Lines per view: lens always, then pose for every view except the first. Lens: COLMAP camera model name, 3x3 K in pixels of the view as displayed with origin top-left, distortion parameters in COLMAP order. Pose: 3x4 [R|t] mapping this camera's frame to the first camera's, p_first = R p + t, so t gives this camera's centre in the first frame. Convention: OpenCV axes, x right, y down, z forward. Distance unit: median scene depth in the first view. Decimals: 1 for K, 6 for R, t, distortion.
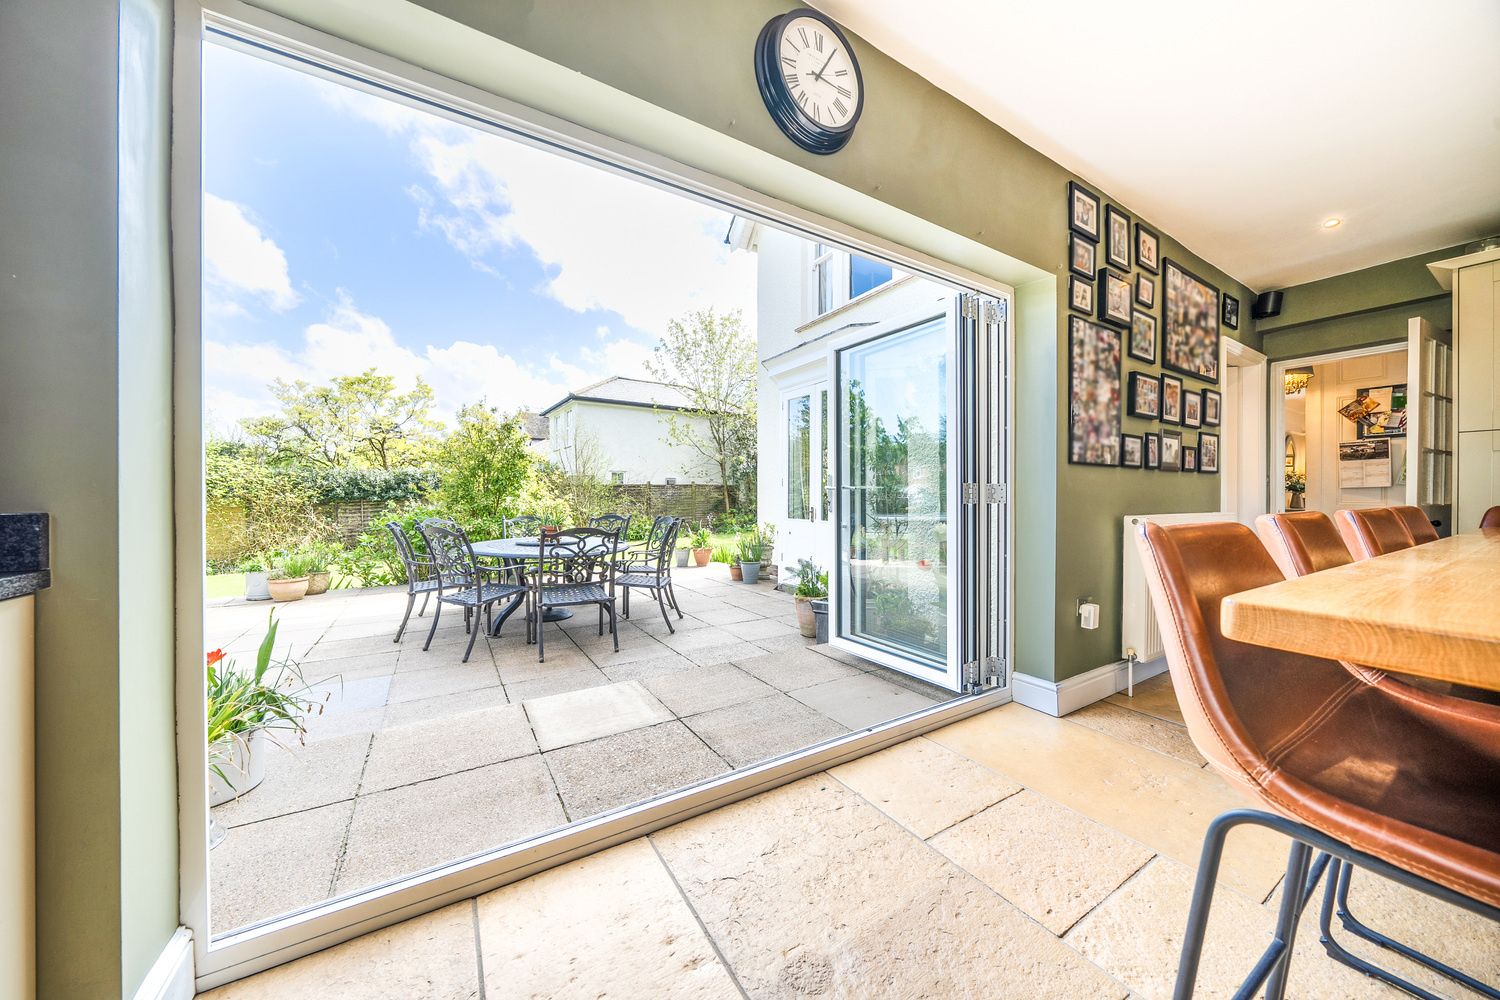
lens RADIAL K [[507.5, 0, 745.8], [0, 507.5, 499.2], [0, 0, 1]] dist [-0.005671, -0.000084]
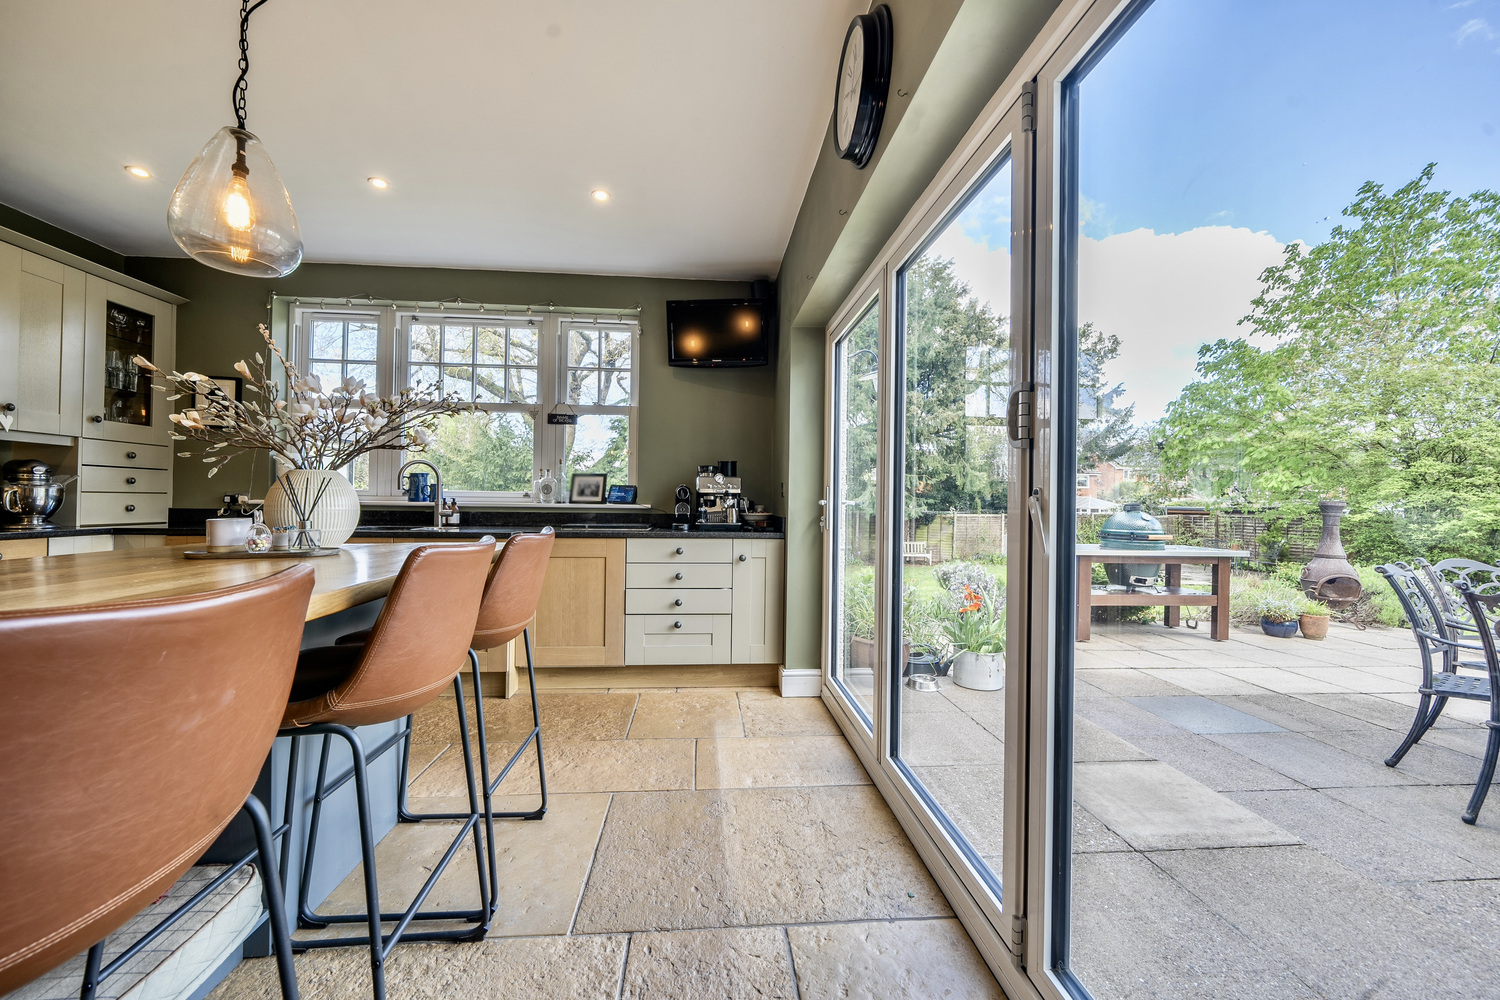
lens RADIAL K [[559.1, 0, 747.5], [0, 559.1, 496.8], [0, 0, 1]] dist [-0.005219, -0.000117]
pose [[-0.444036, -0.014842, -0.895886, 0.497527], [-0.020100, 0.999776, -0.006600, -0.018062], [0.895783, 0.015077, -0.444235, 0.543553]]
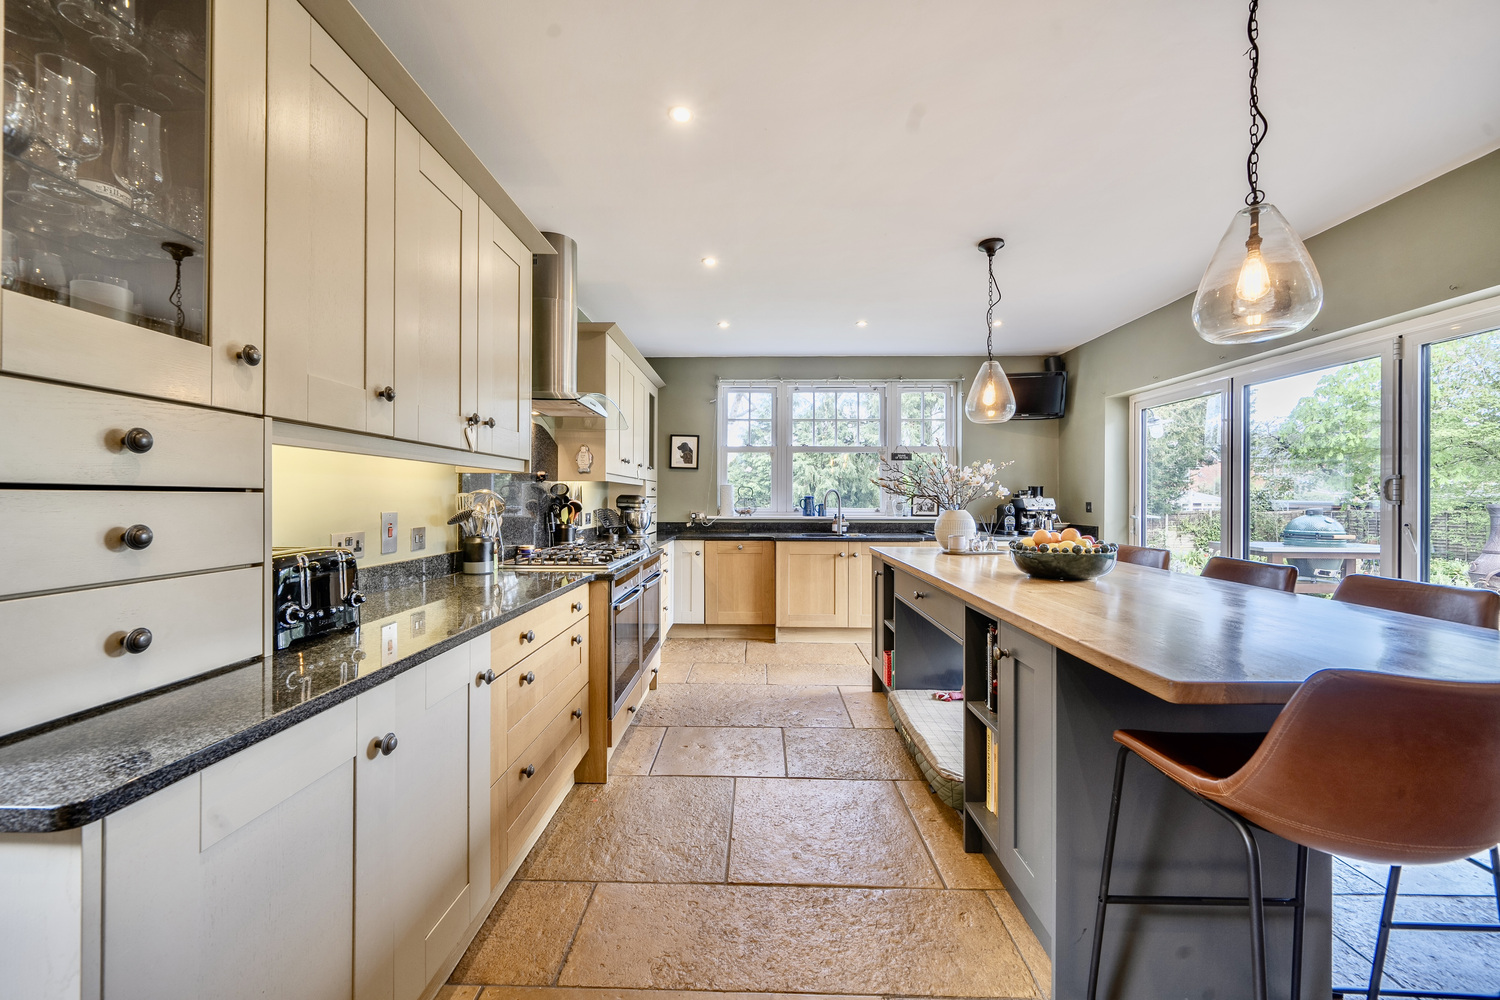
lens RADIAL K [[559.1, 0, 747.9], [0, 559.1, 498.6], [0, 0, 1]] dist [-0.005219, -0.000117]
pose [[-0.535987, -0.000779, -0.844226, 1.180459], [-0.008955, 0.999949, 0.004763, -0.055107], [0.844179, 0.010113, -0.535966, 0.222138]]
